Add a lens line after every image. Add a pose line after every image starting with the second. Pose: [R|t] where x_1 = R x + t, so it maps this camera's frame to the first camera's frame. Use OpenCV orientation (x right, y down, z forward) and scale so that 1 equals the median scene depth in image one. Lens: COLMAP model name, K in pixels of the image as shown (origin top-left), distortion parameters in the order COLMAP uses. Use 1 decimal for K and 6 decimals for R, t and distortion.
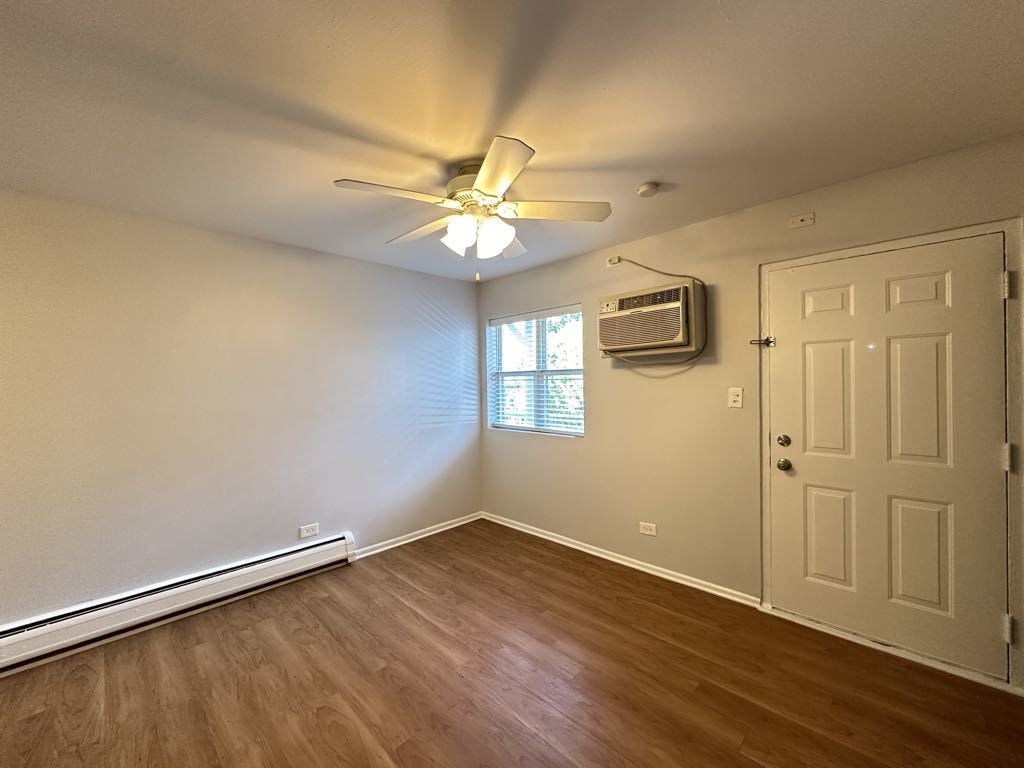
lens RADIAL K [[407.3, 0, 512.4], [0, 407.3, 383.3], [0, 0, 1]] dist [-0.001682, -0.000210]
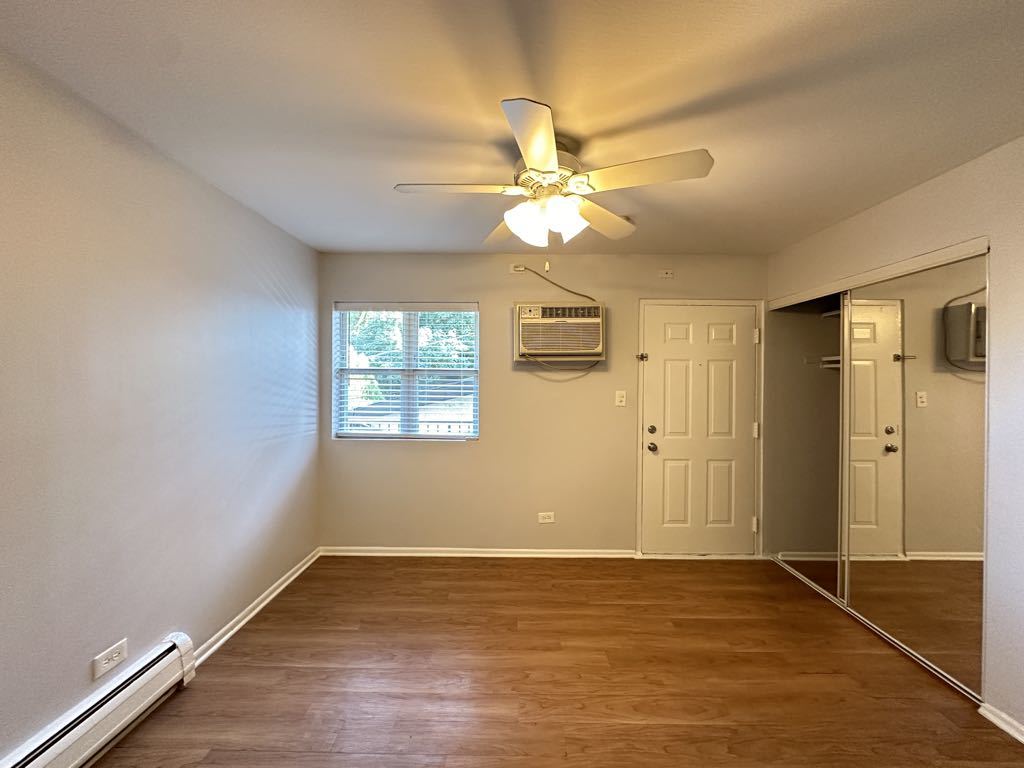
lens RADIAL K [[407.3, 0, 512.2], [0, 407.3, 383.6], [0, 0, 1]] dist [-0.001682, -0.000210]
pose [[0.718530, 0.017721, 0.695270, -0.610382], [-0.018296, 0.999811, -0.006576, 0.003043], [-0.695255, -0.007996, 0.718719, 0.328229]]
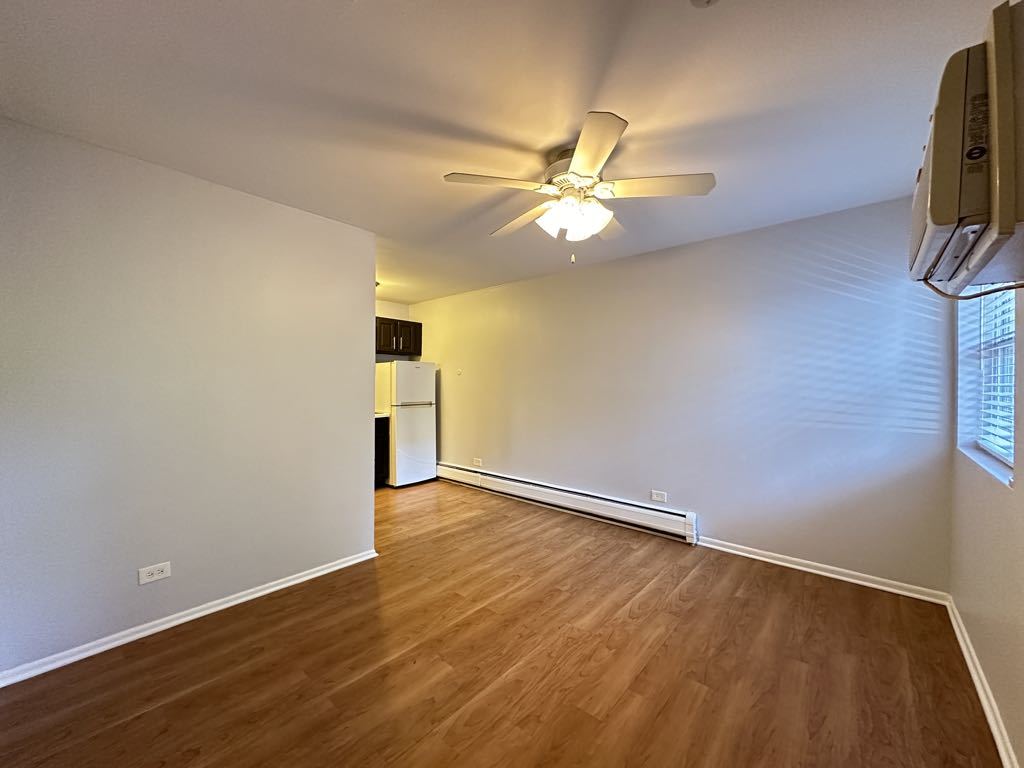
lens RADIAL K [[407.3, 0, 511.0], [0, 407.3, 385.9], [0, 0, 1]] dist [-0.001682, -0.000210]
pose [[0.060418, 0.025590, -0.997845, 0.753194], [-0.004480, 0.999668, 0.025366, 0.028595], [0.998163, 0.002938, 0.060512, 0.629560]]
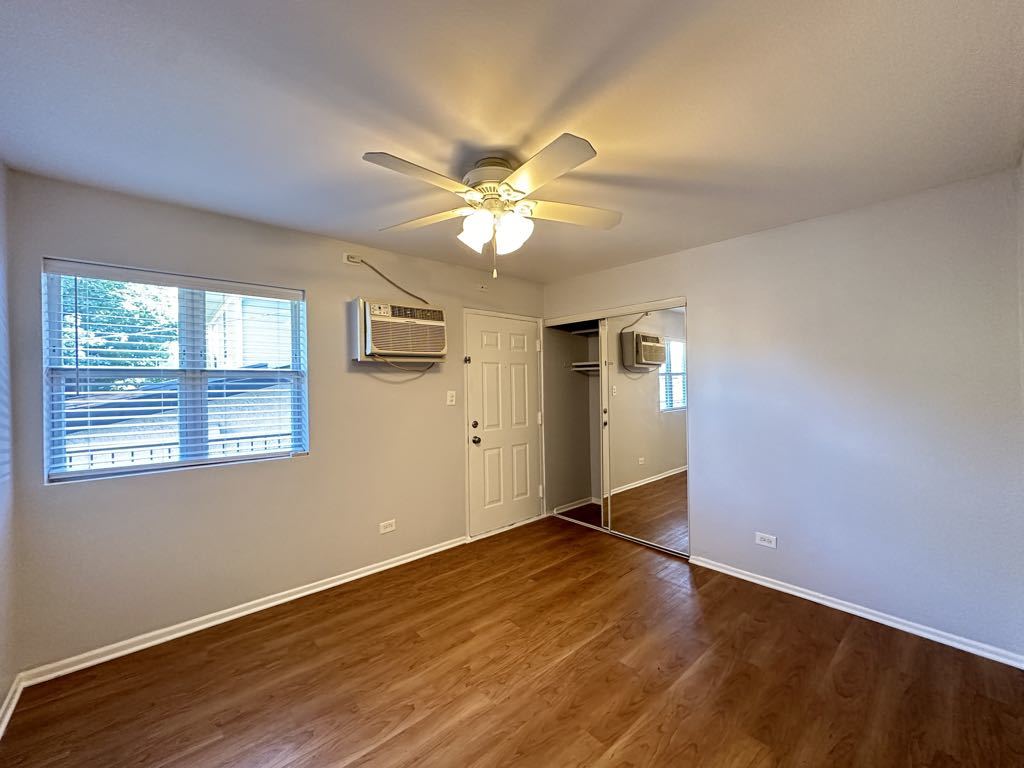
lens RADIAL K [[407.3, 0, 511.9], [0, 407.3, 383.9], [0, 0, 1]] dist [-0.001682, -0.000210]
pose [[0.072096, 0.016372, 0.997263, -0.838741], [0.015015, 0.999734, -0.017498, 0.014897], [-0.997285, 0.016235, 0.071831, 0.719749]]
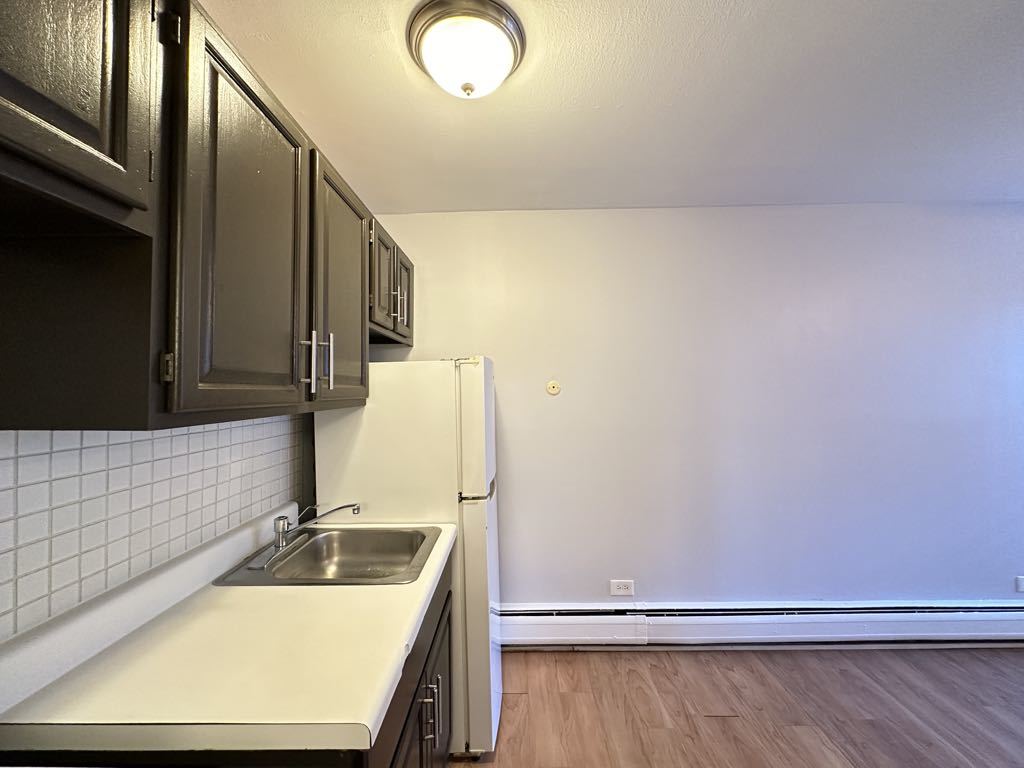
lens RADIAL K [[407.3, 0, 512.0], [0, 407.3, 384.6], [0, 0, 1]] dist [-0.001682, -0.000210]
pose [[0.696896, -0.000114, -0.717172, -0.767168], [0.000360, 1.000000, 0.000192, 0.002310], [0.717172, -0.000392, 0.696896, -0.218936]]
